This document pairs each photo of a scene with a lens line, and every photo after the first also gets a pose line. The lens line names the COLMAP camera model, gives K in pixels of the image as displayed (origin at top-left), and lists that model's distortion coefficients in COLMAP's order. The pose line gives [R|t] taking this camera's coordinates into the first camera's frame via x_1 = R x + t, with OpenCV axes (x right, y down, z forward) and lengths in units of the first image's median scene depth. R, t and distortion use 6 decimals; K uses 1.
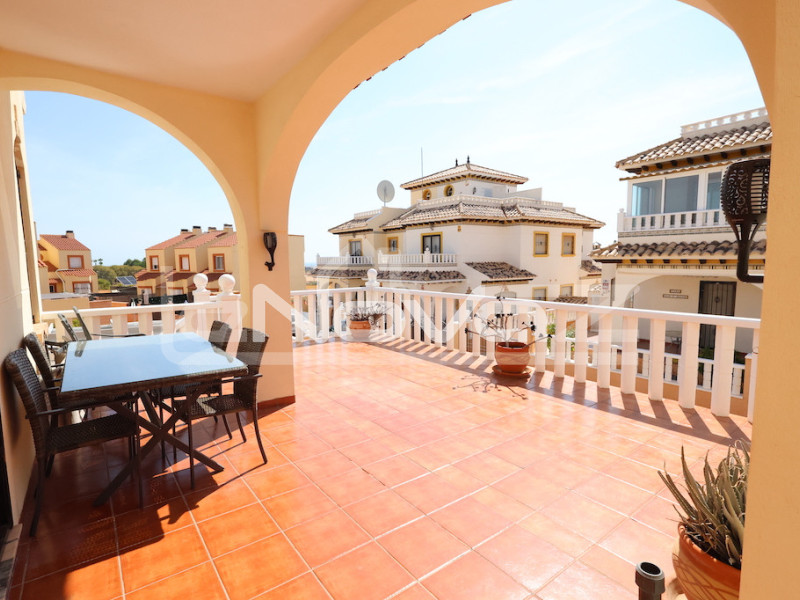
lens RADIAL K [[417.9, 0, 400.0], [0, 417.9, 298.4], [0, 0, 1]] dist [0.001303, 0.000817]
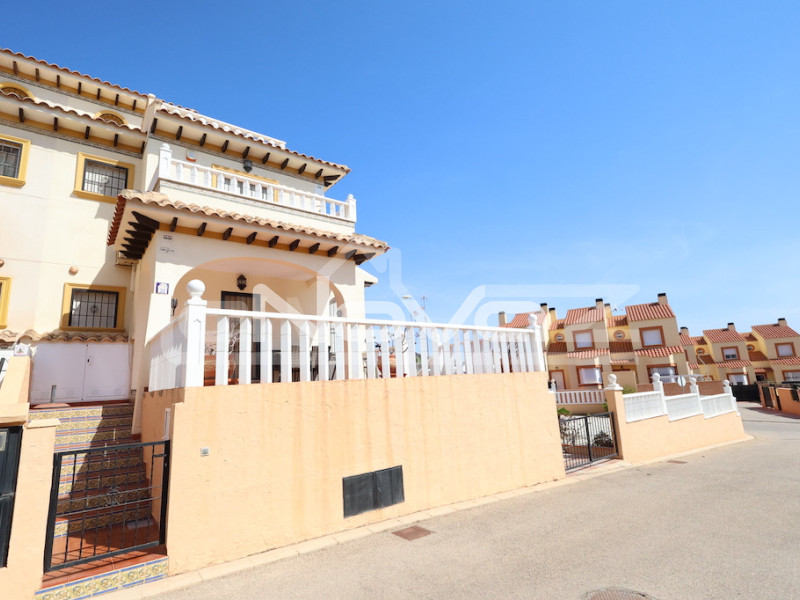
lens RADIAL K [[417.9, 0, 399.5], [0, 417.9, 301.6], [0, 0, 1]] dist [0.001303, 0.000817]
pose [[0.013509, -0.188015, -0.982073, 0.214016], [-0.040017, 0.981274, -0.188413, 0.025189], [0.999108, 0.041845, 0.005732, 0.129530]]
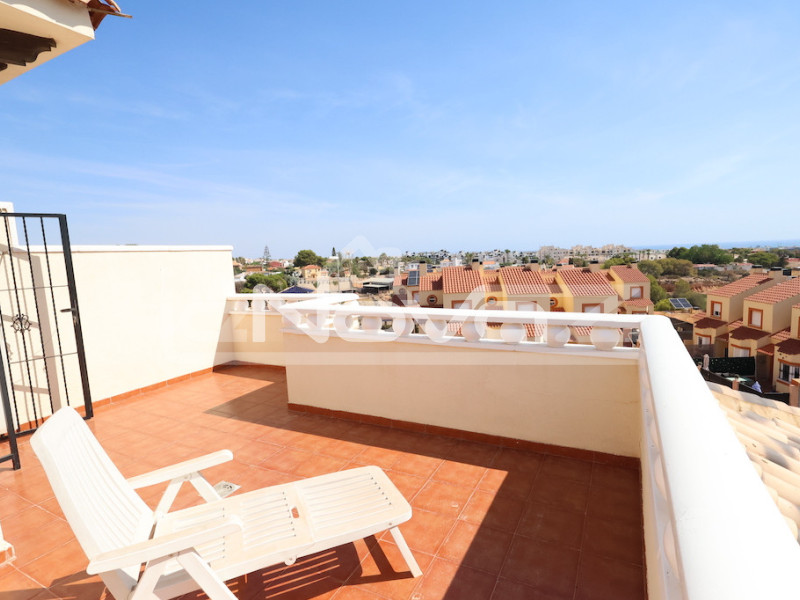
lens RADIAL K [[417.9, 0, 401.1], [0, 417.9, 300.7], [0, 0, 1]] dist [0.001303, 0.000817]
pose [[0.413416, 0.098677, -0.905180, -0.035100], [-0.046724, 0.995100, 0.087140, -0.160528], [0.909343, 0.006268, 0.416001, -0.032146]]
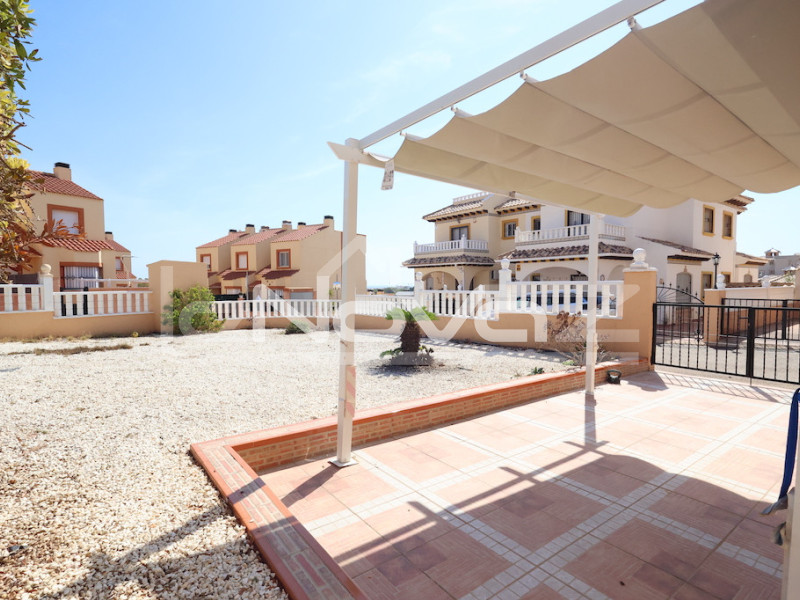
lens RADIAL K [[417.9, 0, 400.1], [0, 417.9, 298.4], [0, 0, 1]] dist [0.001303, 0.000817]
pose [[0.999950, 0.008709, -0.004876, -0.162933], [-0.008987, 0.998142, -0.060256, 0.048623], [0.004342, 0.060297, 0.998171, 0.093302]]
